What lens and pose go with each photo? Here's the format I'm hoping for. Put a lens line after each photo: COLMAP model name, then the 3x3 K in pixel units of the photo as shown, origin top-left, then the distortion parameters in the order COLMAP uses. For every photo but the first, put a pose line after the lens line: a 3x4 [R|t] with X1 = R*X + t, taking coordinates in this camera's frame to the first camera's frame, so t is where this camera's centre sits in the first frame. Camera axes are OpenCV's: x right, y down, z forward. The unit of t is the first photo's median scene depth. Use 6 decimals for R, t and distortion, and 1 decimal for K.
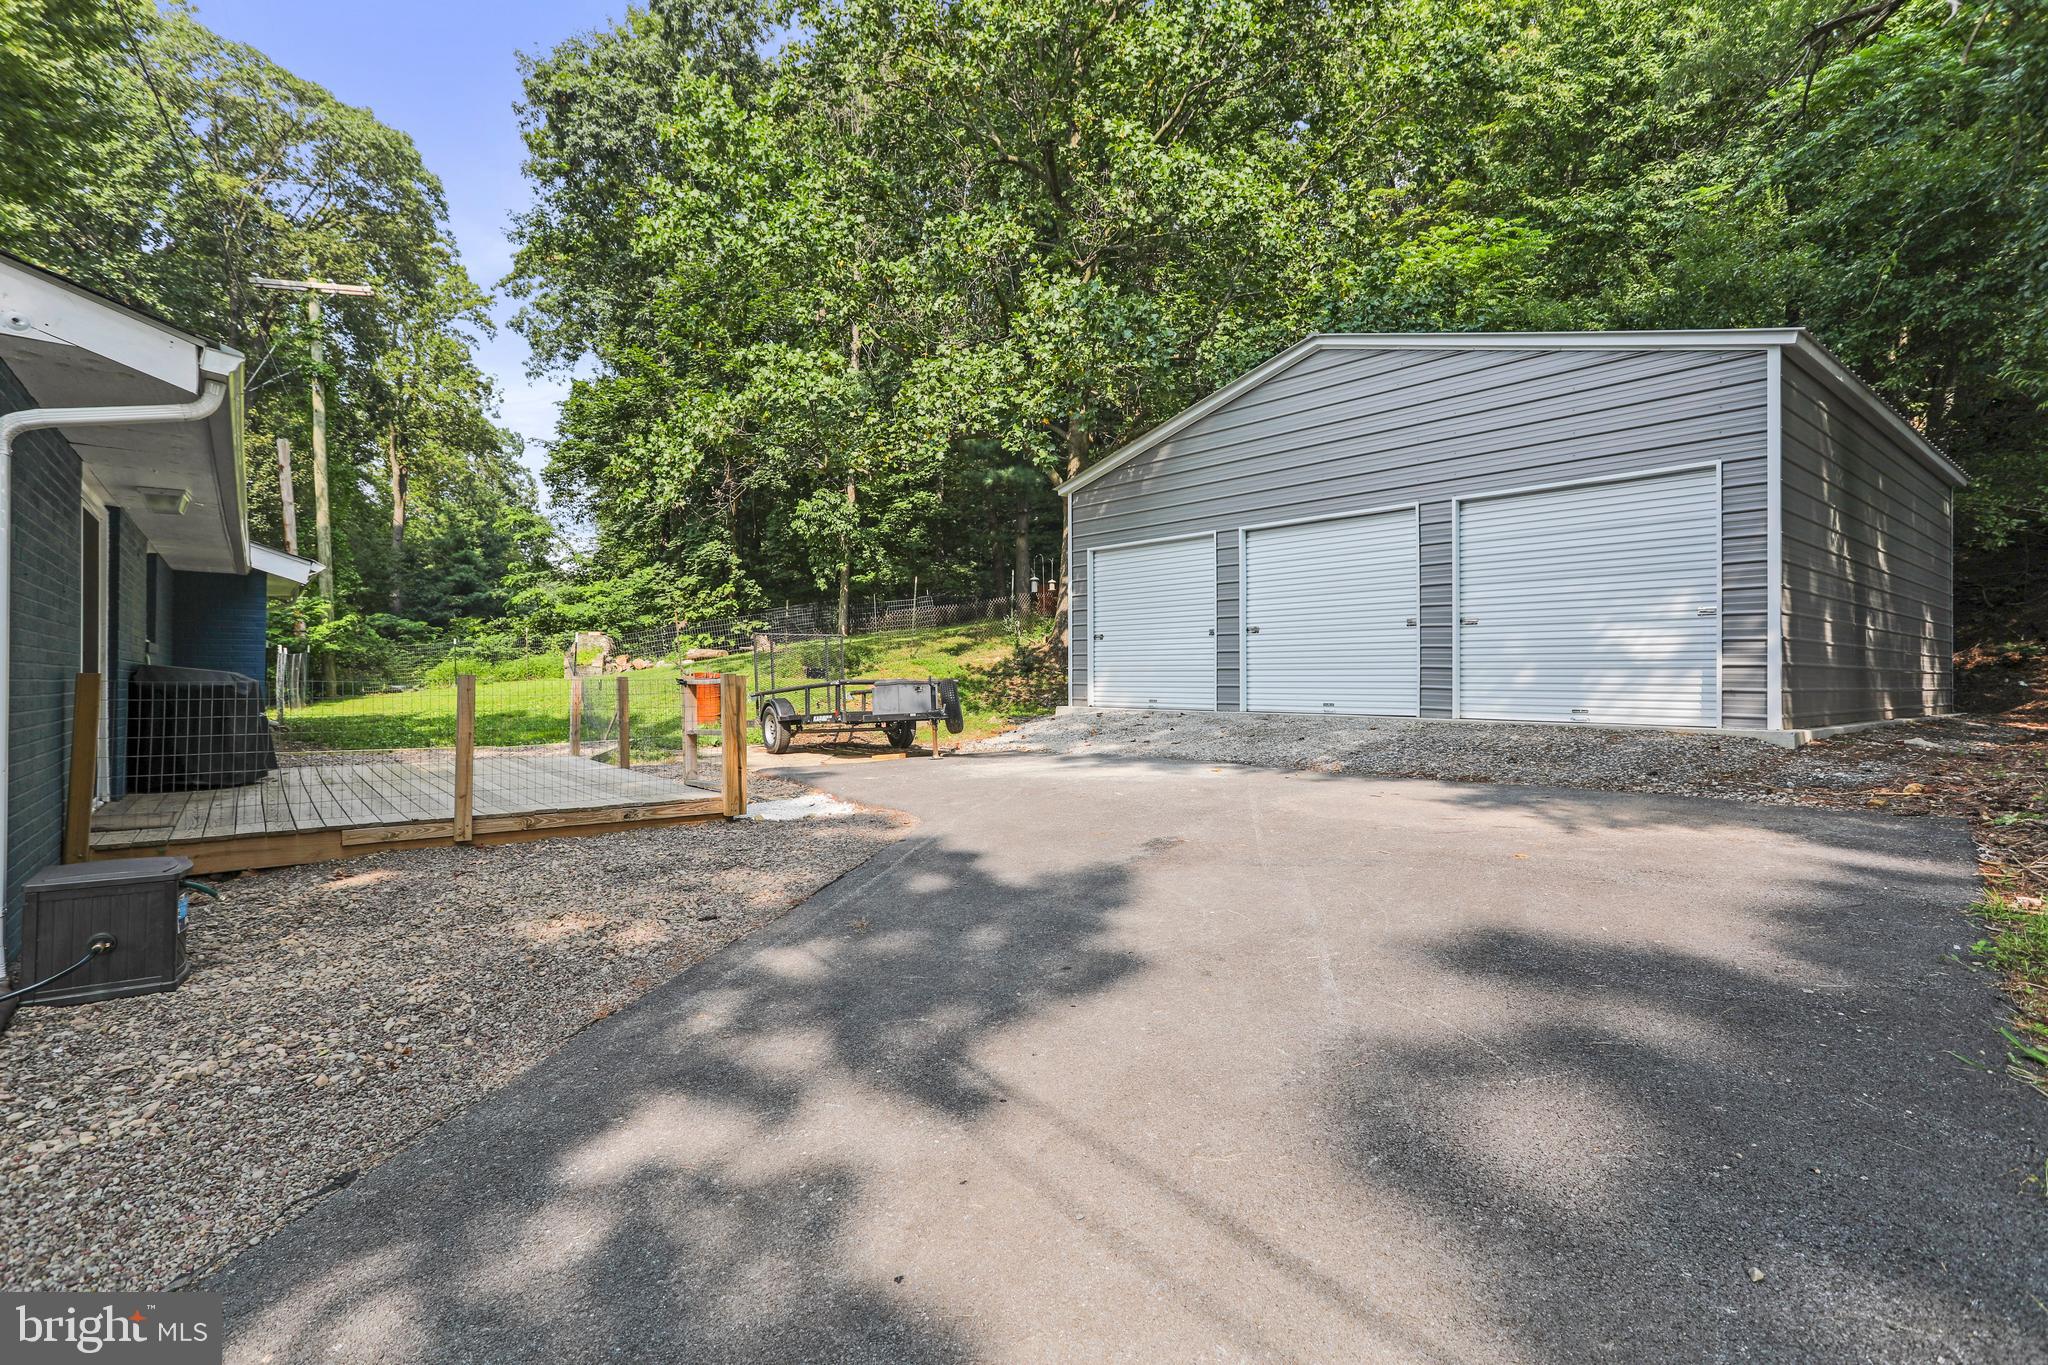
lens RADIAL K [[984.1, 0, 1024.0], [0, 984.1, 682.5], [0, 0, 1]] dist [-0.064377, 0.037629]
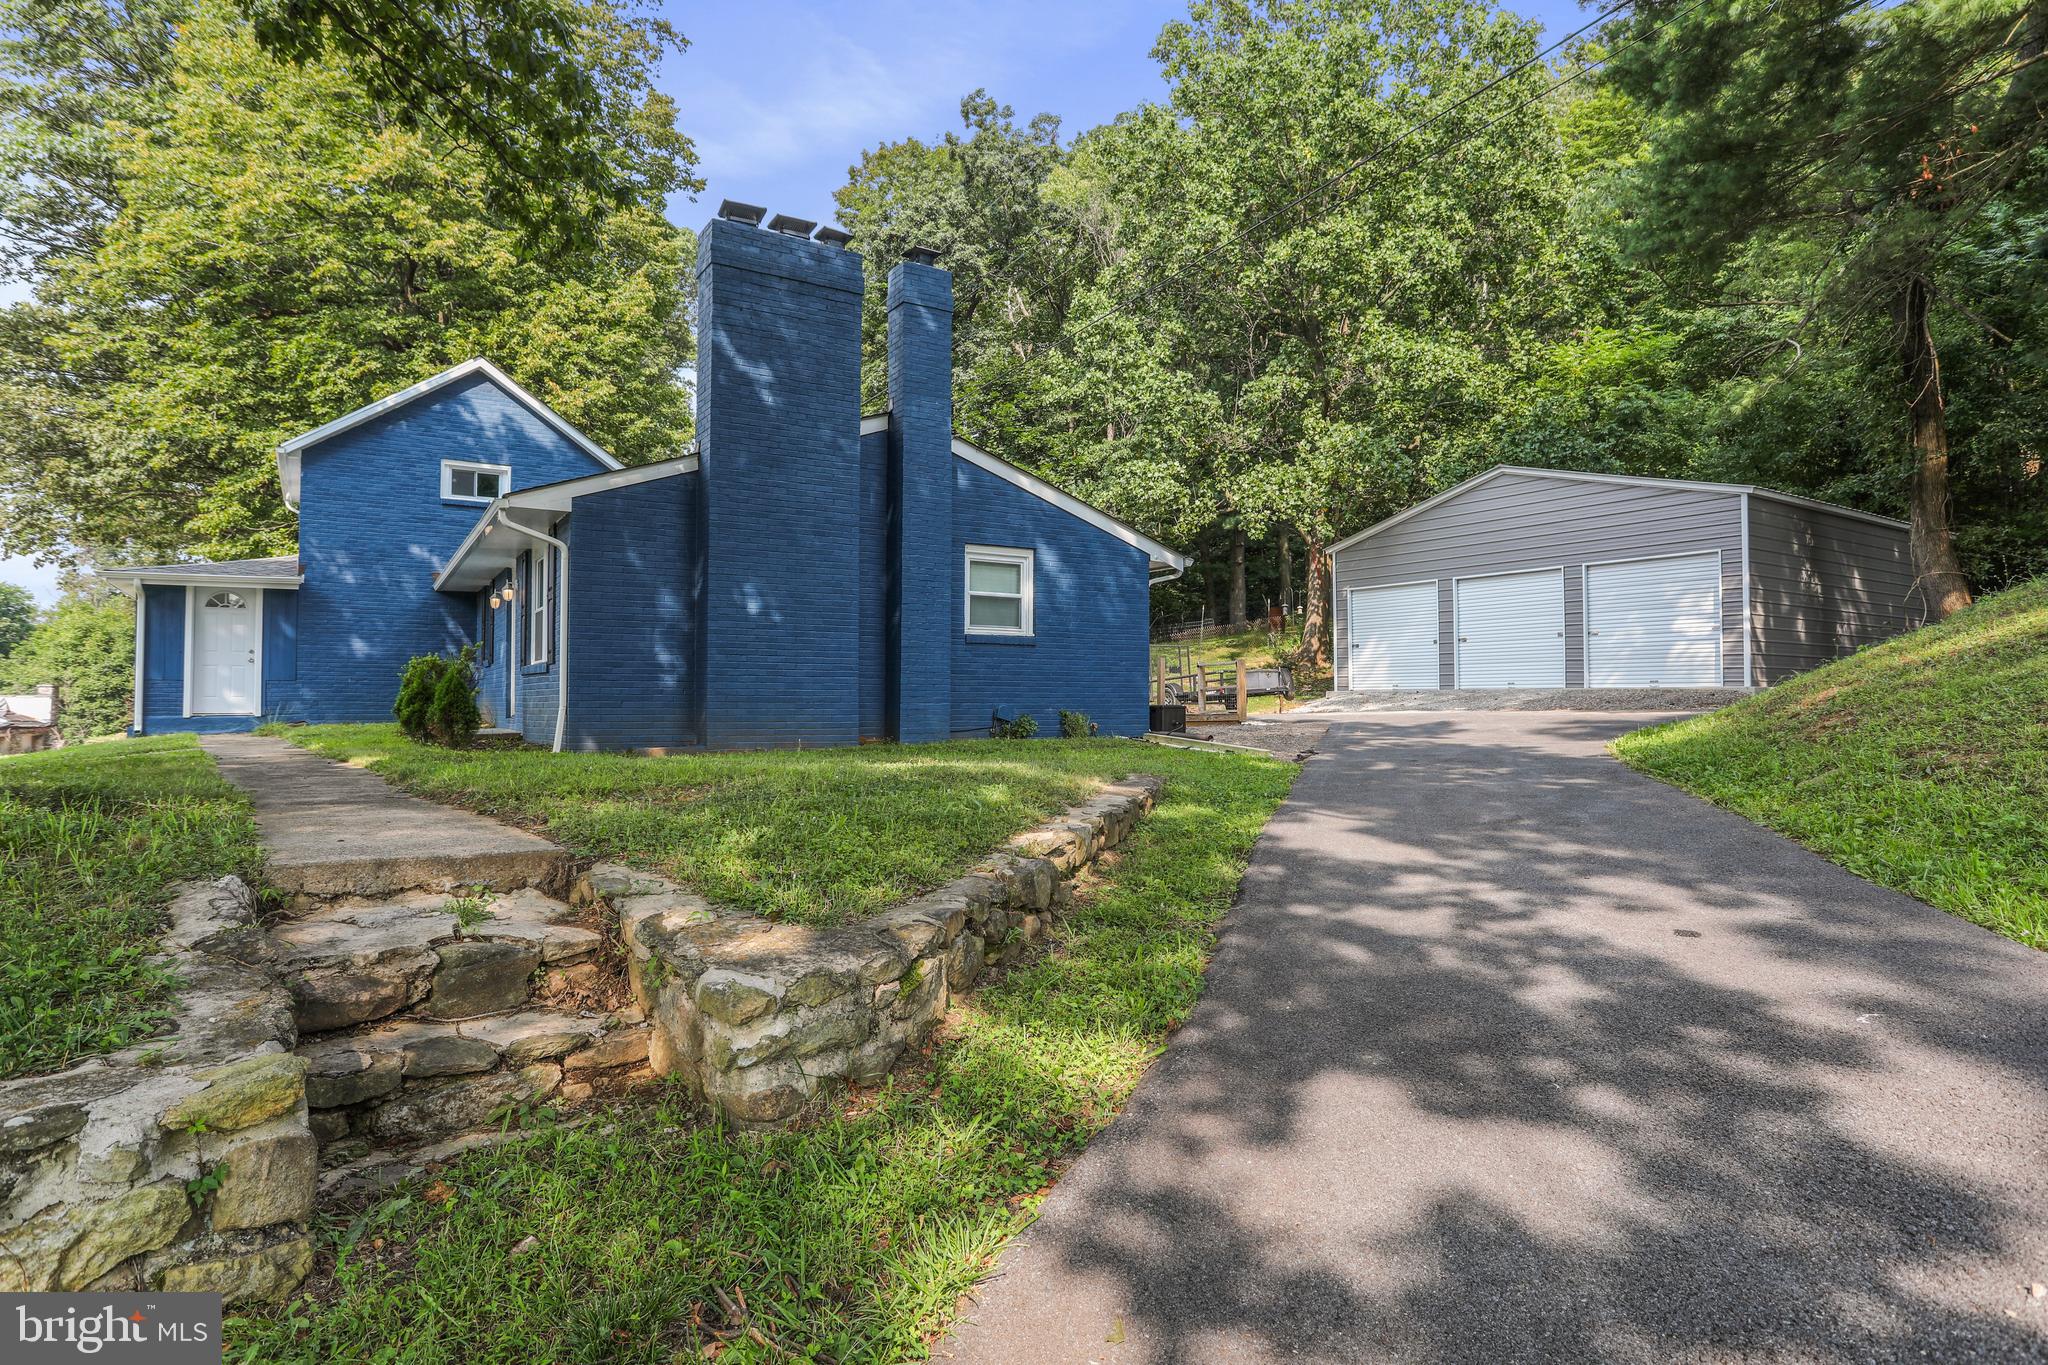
lens RADIAL K [[1108.9, 0, 1032.3], [0, 1108.9, 664.3], [0, 0, 1]] dist [-0.026495, 0.002747]
pose [[0.994567, -0.004874, -0.103986, -0.281930], [0.000868, 0.999257, -0.038537, 0.056090], [0.104096, 0.038237, 0.993832, -0.881597]]
